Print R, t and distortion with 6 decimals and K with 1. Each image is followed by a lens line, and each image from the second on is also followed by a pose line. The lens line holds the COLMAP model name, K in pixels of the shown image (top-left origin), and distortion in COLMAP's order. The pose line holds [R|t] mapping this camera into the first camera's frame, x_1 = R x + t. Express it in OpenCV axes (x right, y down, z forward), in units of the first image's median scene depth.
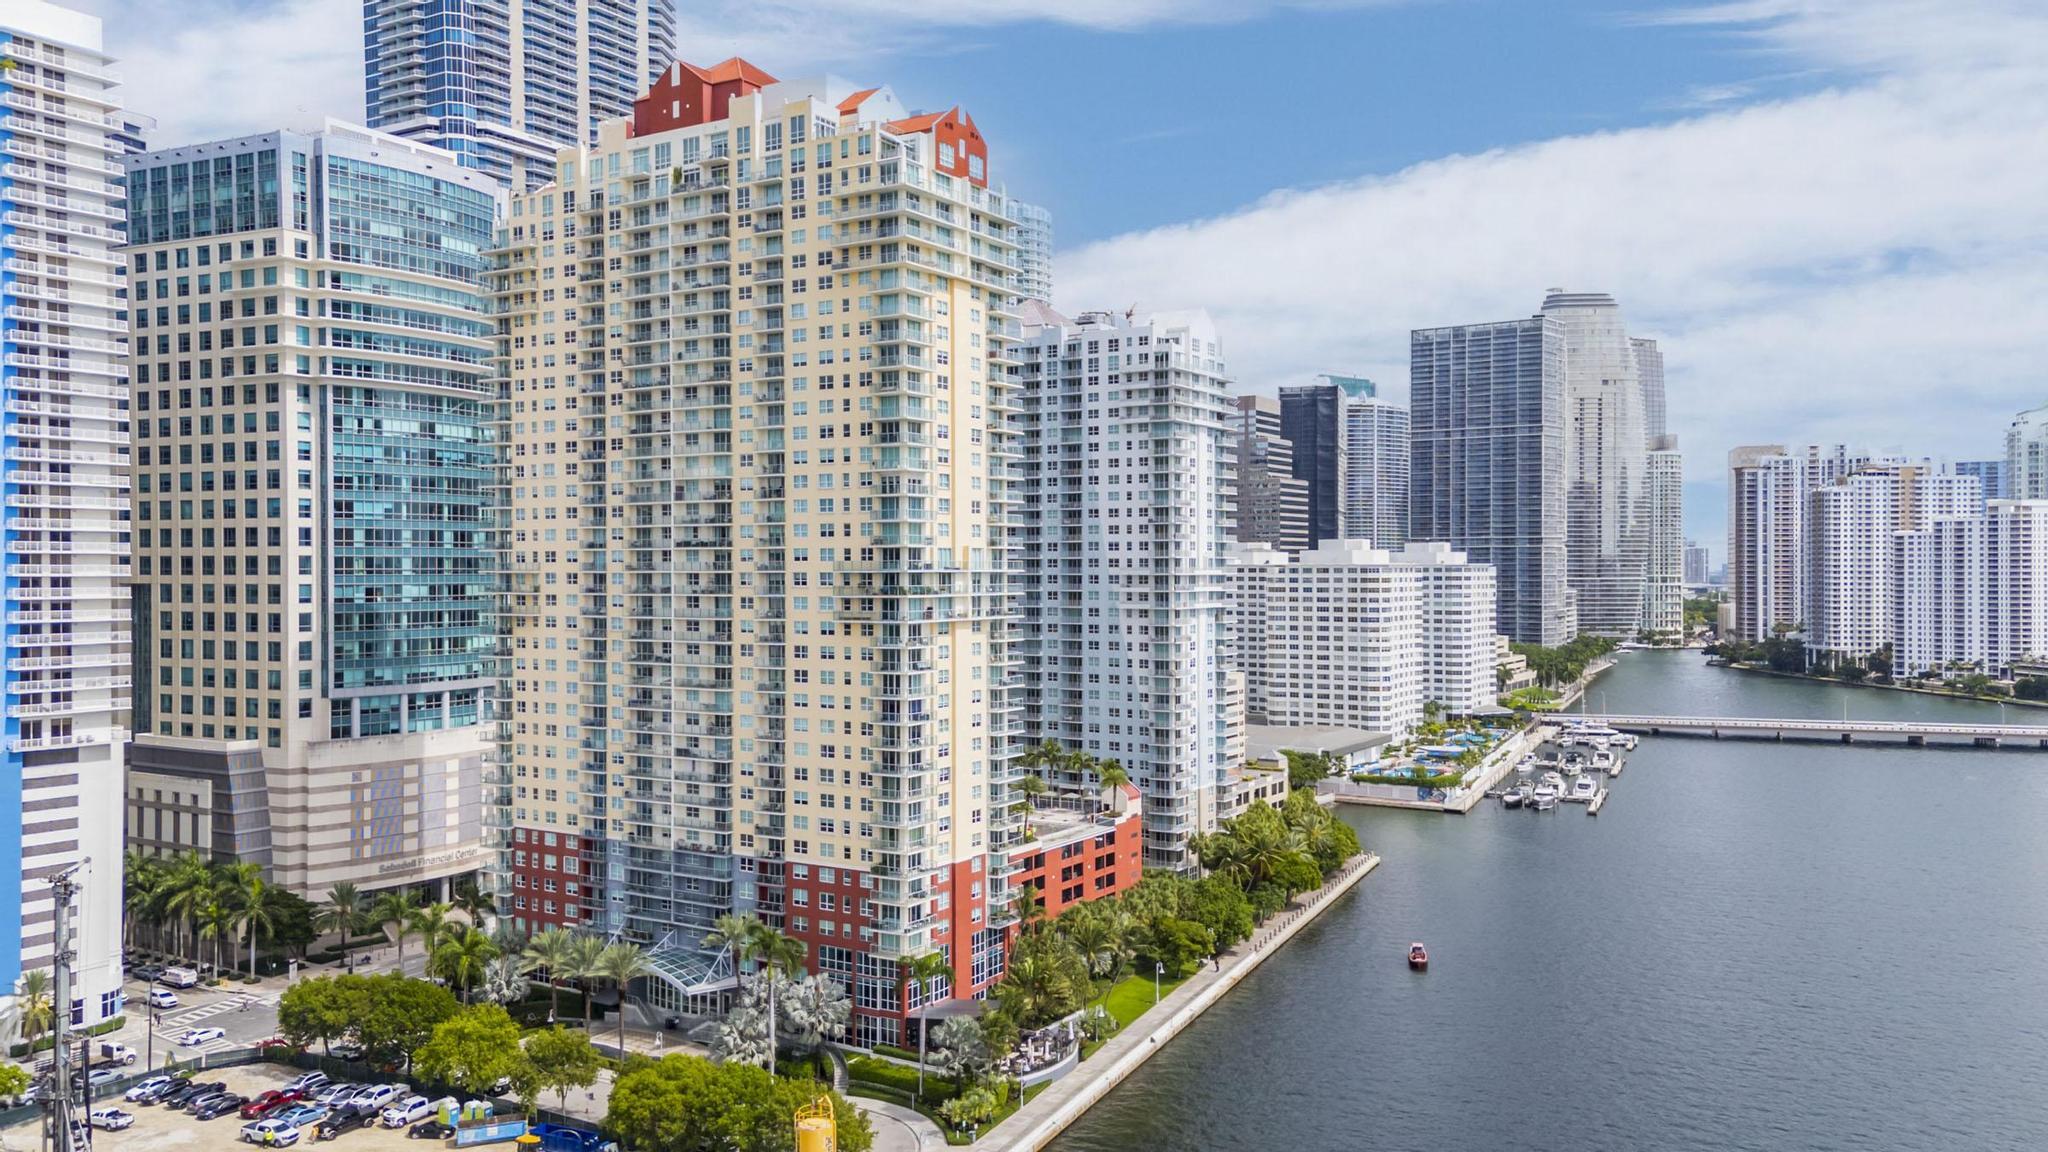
lens RADIAL K [[1527.7, 0, 1039.8], [0, 1527.7, 576.3], [0, 0, 1]] dist [0.068944, 0.006587]
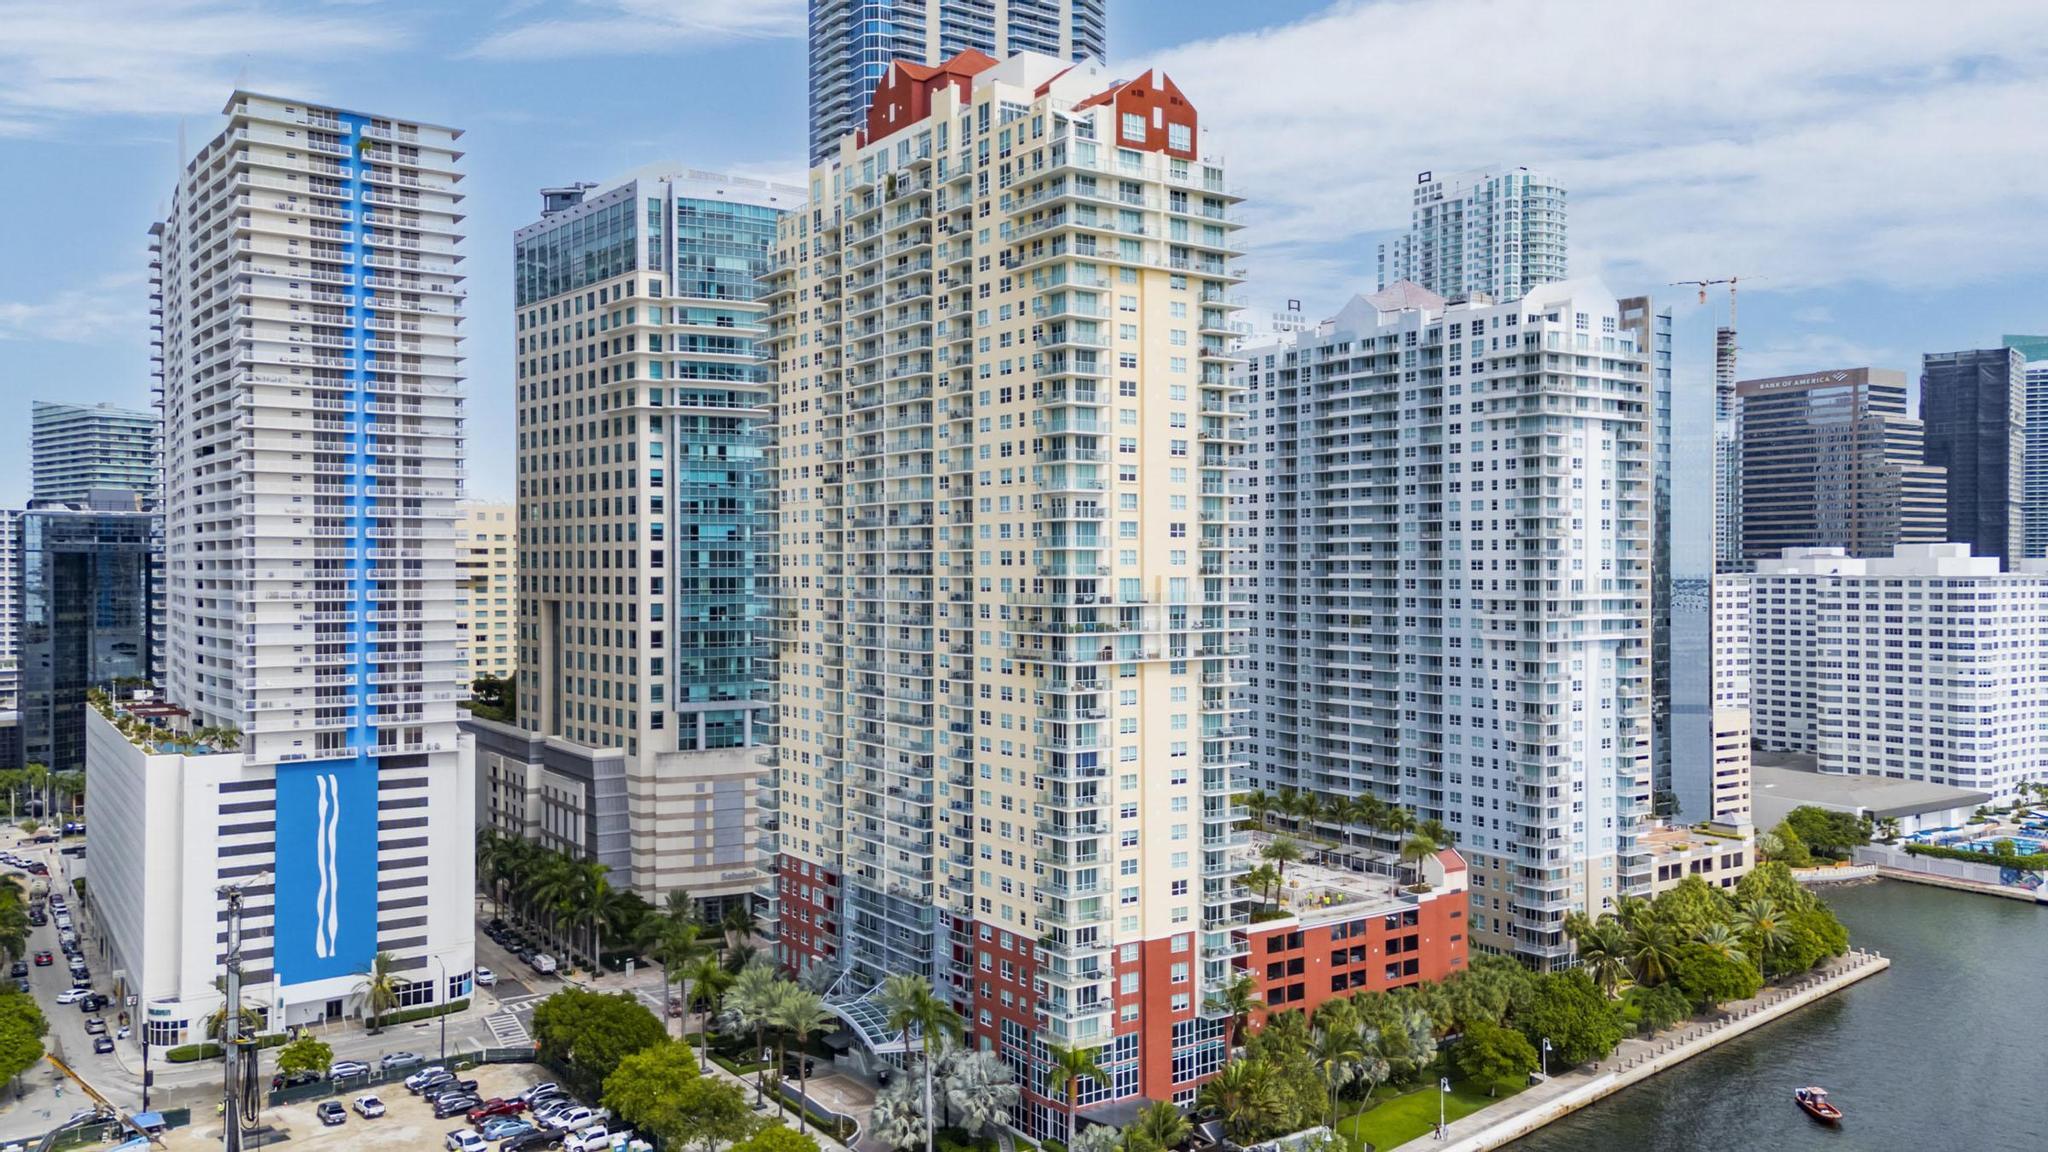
lens RADIAL K [[1527.7, 0, 1032.4], [0, 1527.7, 578.0], [0, 0, 1]] dist [0.068944, 0.006587]
pose [[0.920677, 0.003098, -0.390313, 0.198888], [-0.001982, 0.999993, 0.003262, -0.018921], [0.390321, -0.002230, 0.920676, 0.153415]]
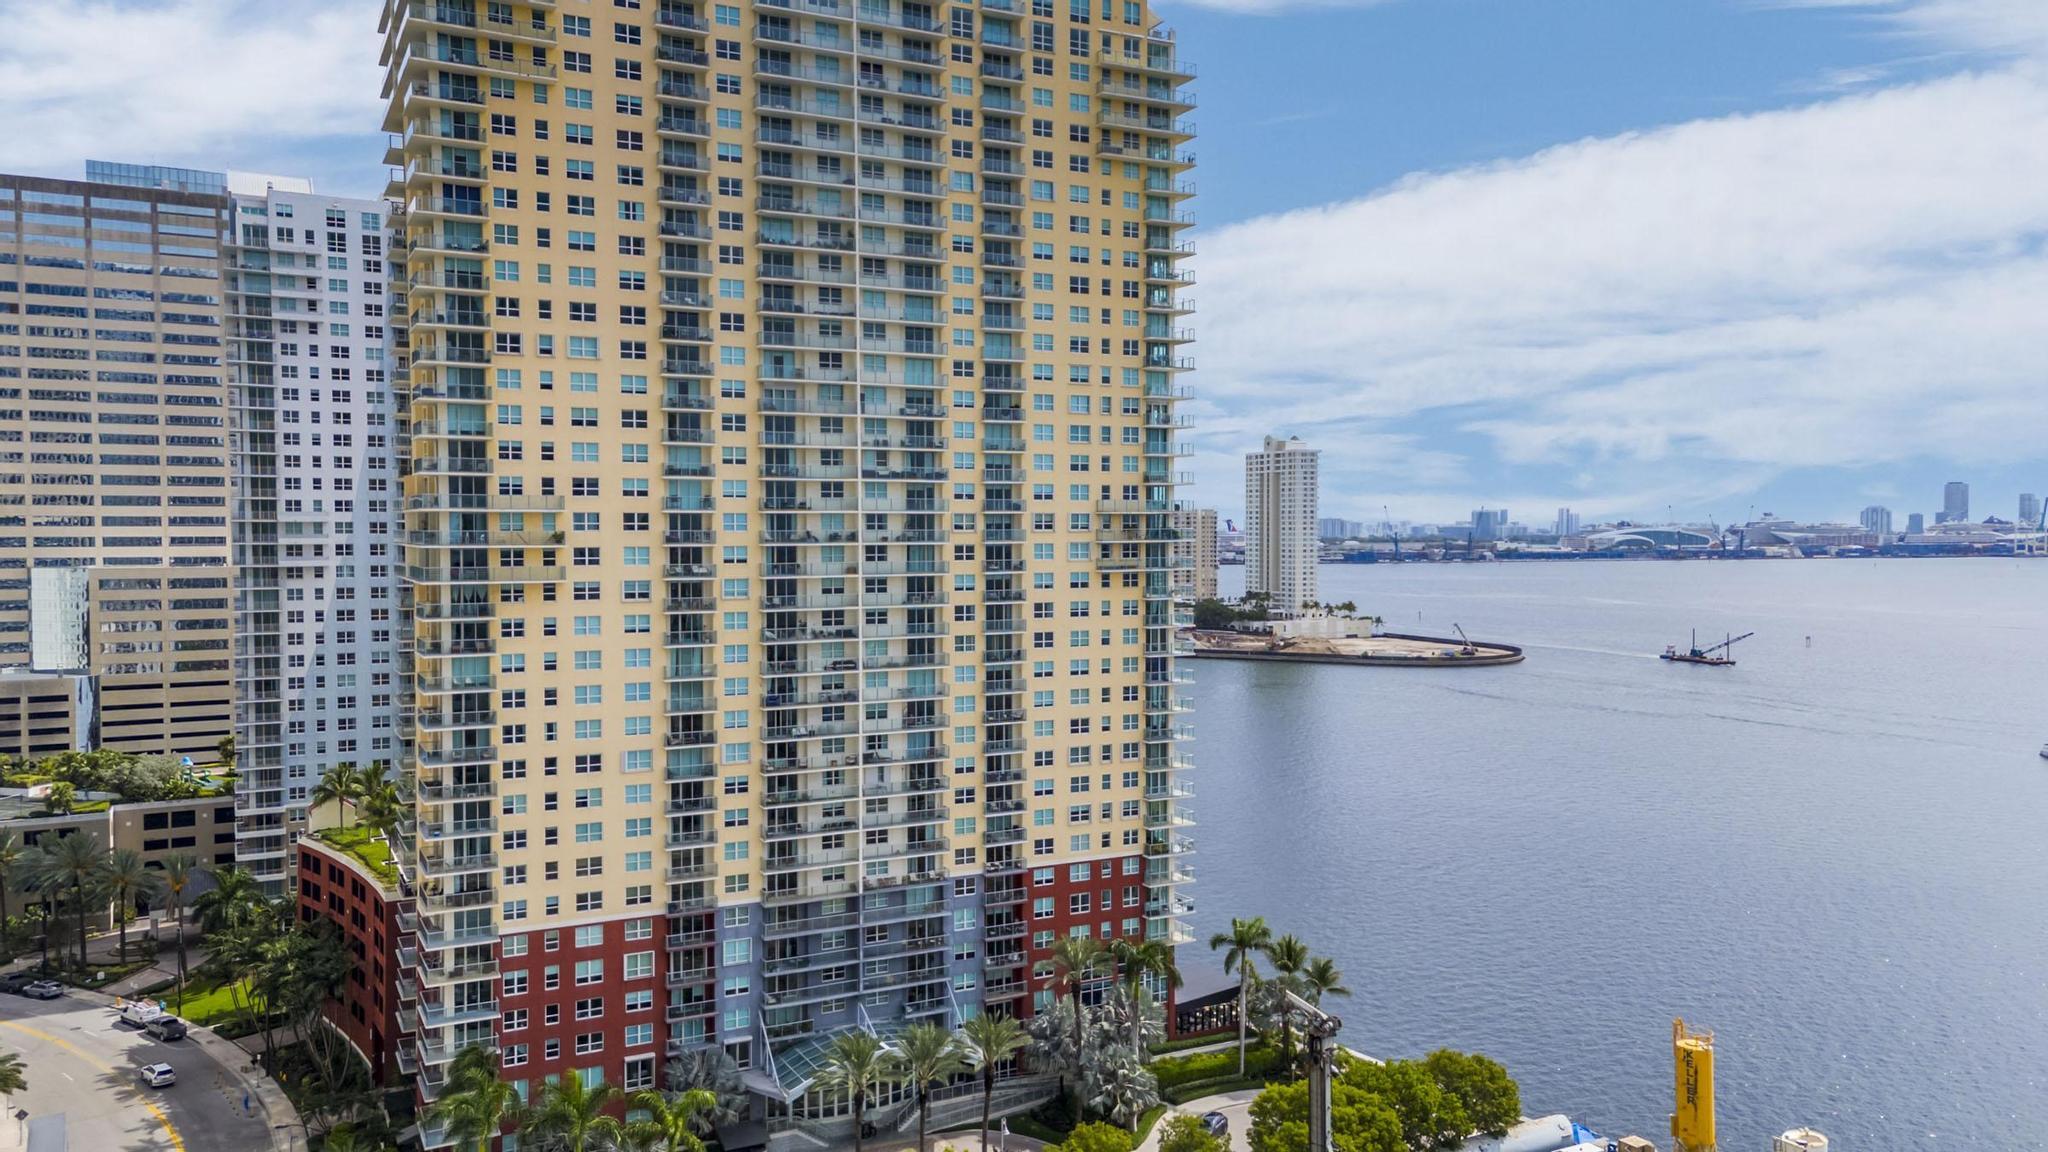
lens RADIAL K [[1527.7, 0, 1036.1], [0, 1527.7, 583.2], [0, 0, 1]] dist [0.068944, 0.006587]
pose [[0.495649, -0.032293, 0.867922, -0.768869], [0.004907, 0.999397, 0.034383, 0.005784], [-0.868509, -0.012783, 0.495509, 0.529870]]
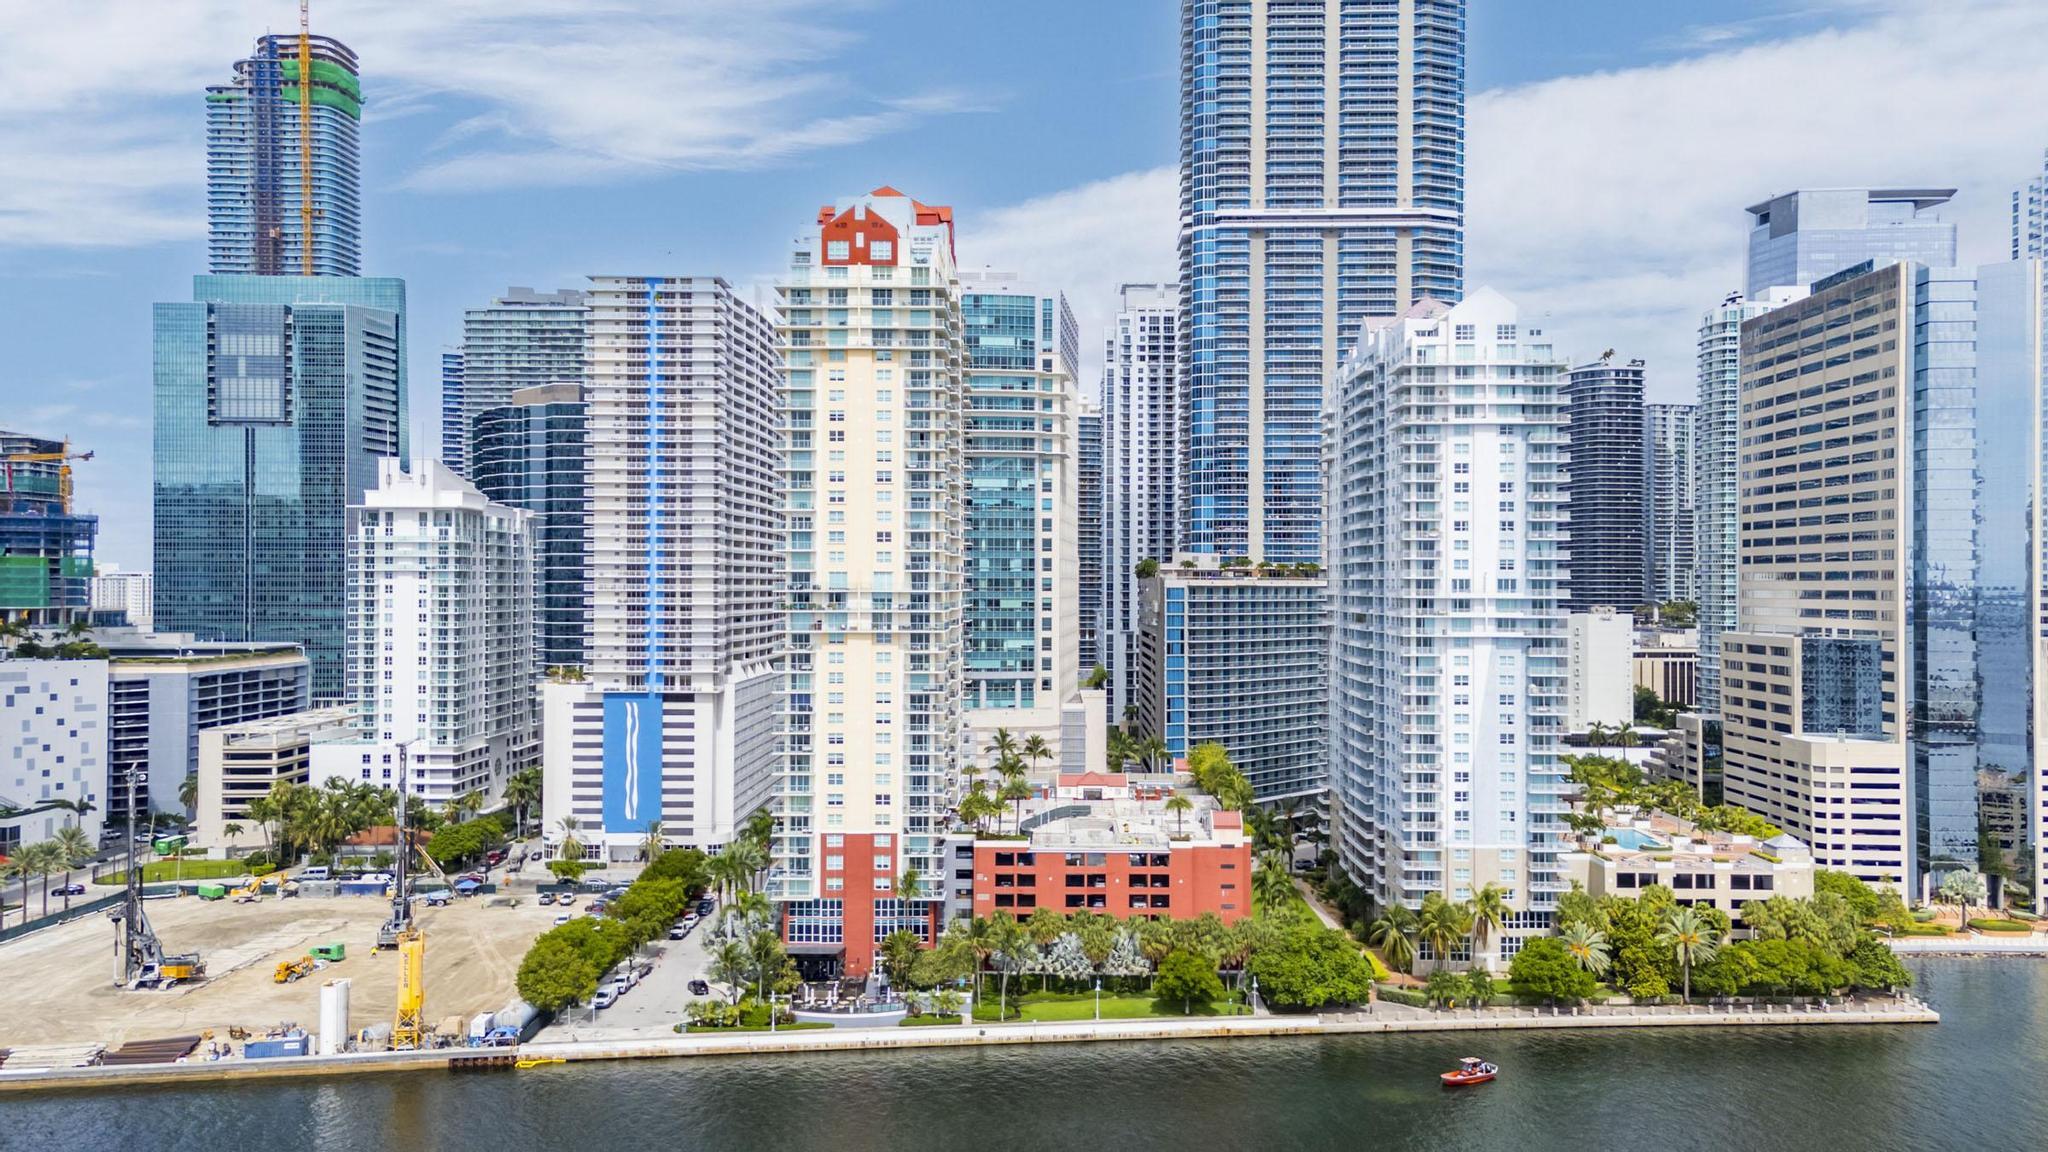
lens RADIAL K [[1527.7, 0, 1027.6], [0, 1527.7, 579.0], [0, 0, 1]] dist [0.068944, 0.006587]
pose [[0.516034, -0.000623, -0.856568, 0.928281], [-0.007005, 0.999963, -0.004948, -0.007196], [0.856540, 0.008553, 0.516010, 0.440045]]
